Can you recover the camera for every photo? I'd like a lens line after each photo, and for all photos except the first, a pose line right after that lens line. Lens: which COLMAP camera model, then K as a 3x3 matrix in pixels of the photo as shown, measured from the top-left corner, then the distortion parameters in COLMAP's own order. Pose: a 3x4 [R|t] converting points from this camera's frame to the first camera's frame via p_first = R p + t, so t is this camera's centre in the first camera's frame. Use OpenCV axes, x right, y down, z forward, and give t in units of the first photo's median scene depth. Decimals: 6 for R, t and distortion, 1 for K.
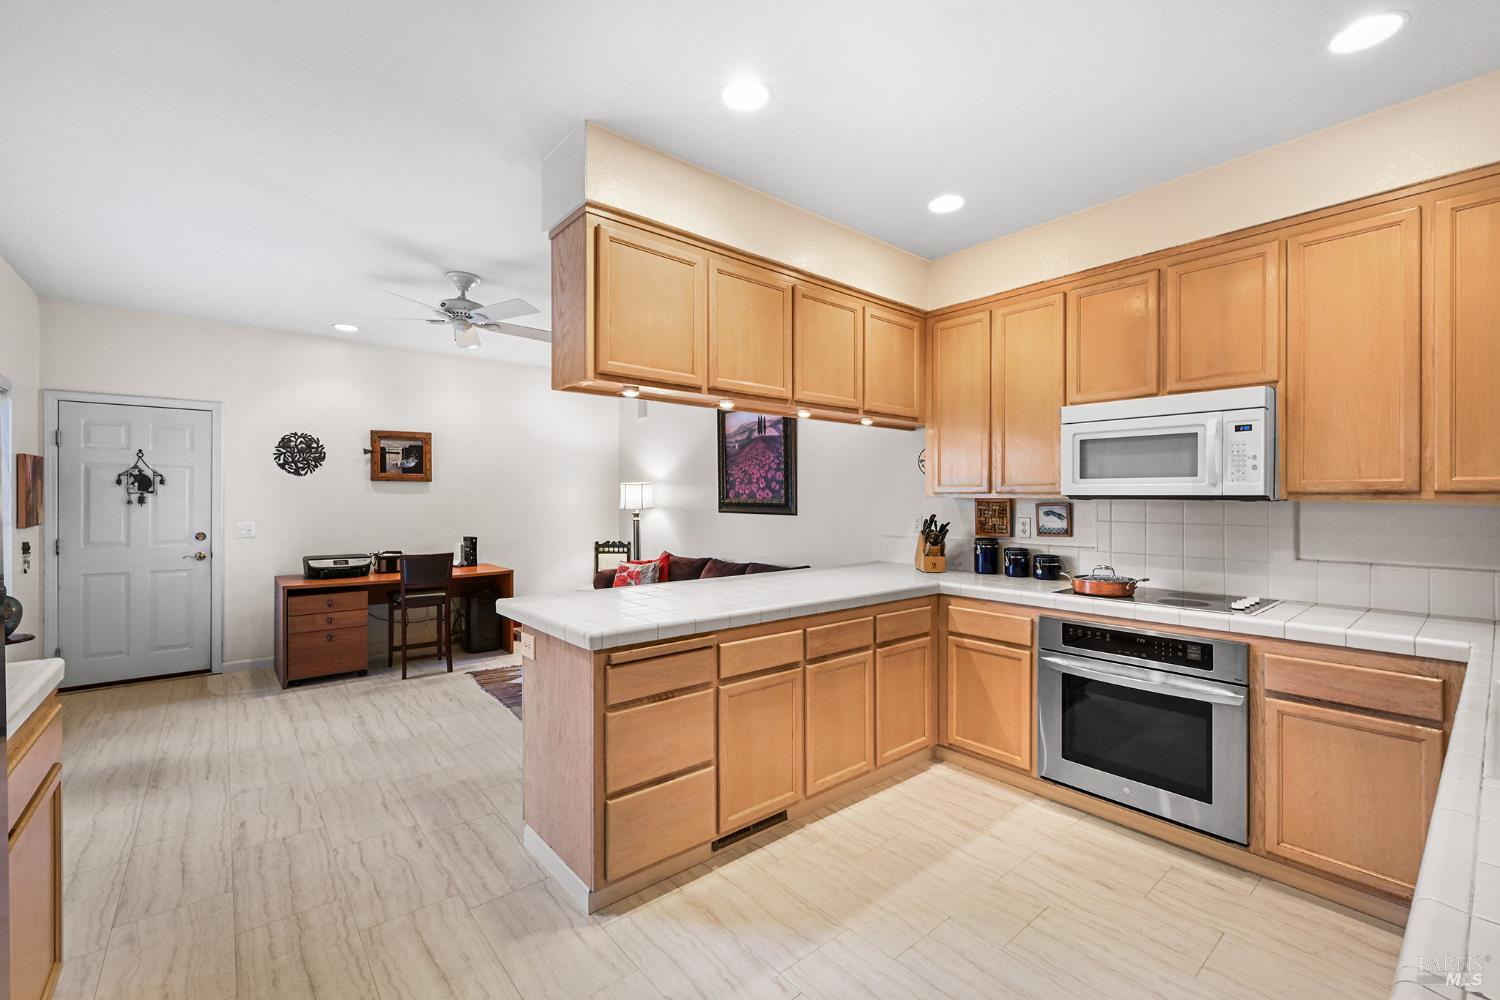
lens RADIAL K [[616.7, 0, 746.9], [0, 616.7, 499.3], [0, 0, 1]] dist [0.002761, 0.000959]
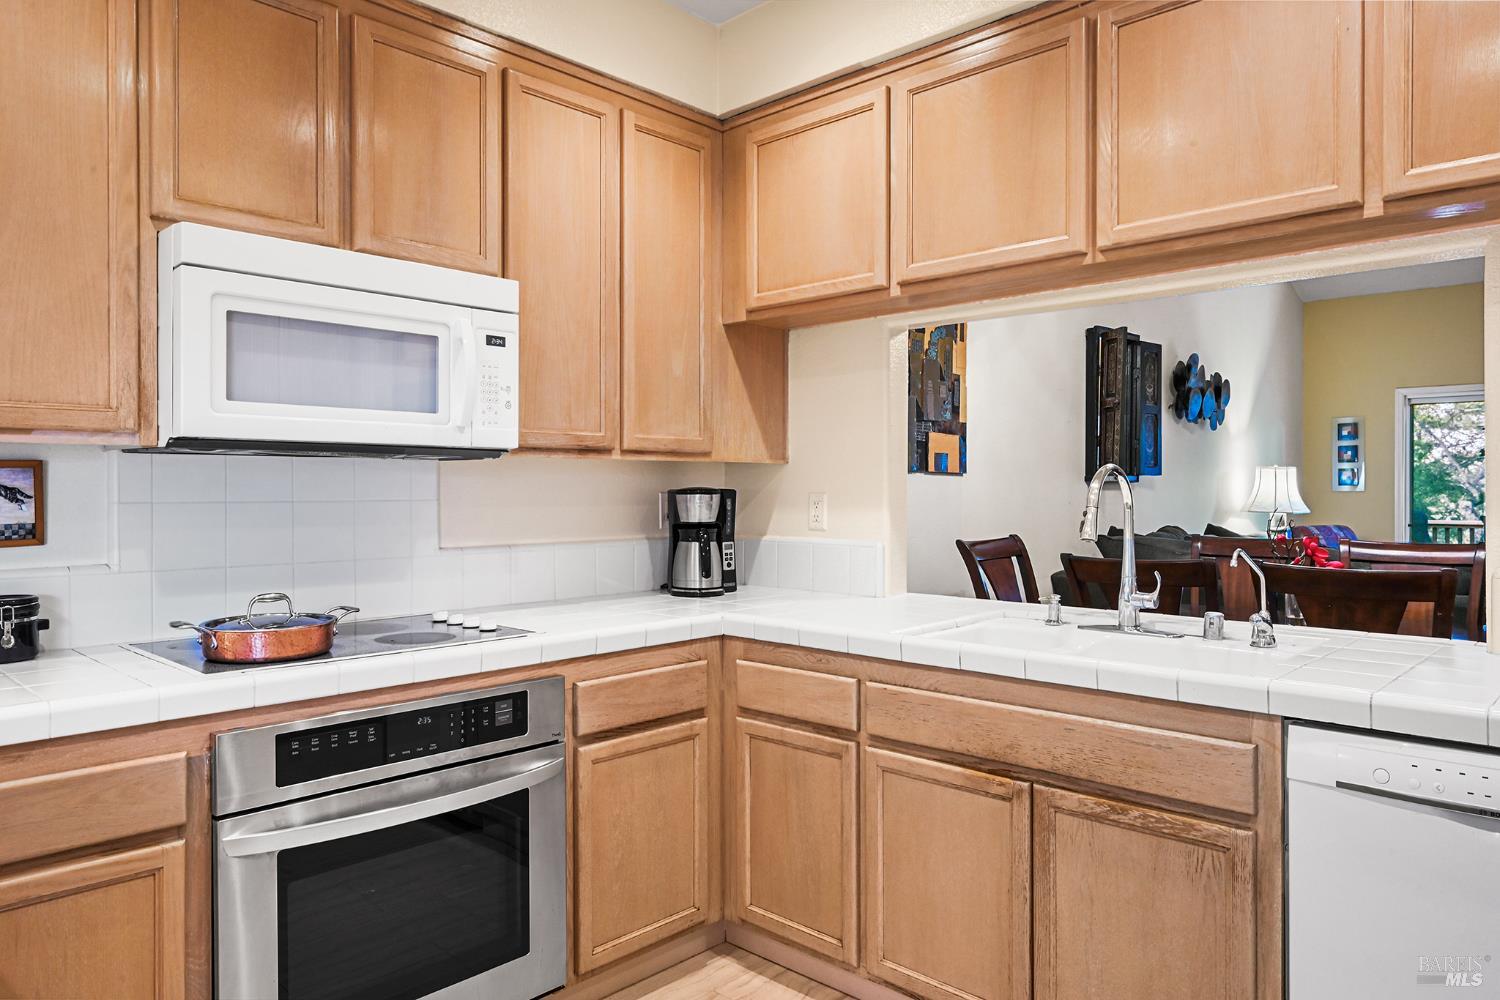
lens RADIAL K [[977.8, 0, 749.1], [0, 977.8, 496.4], [0, 0, 1]] dist [0.007999, 0.000061]
pose [[-0.102664, -0.005780, 0.994699, -0.218082], [0.004127, 0.999972, 0.006236, 0.038387], [-0.994708, 0.004746, -0.102637, 0.856326]]
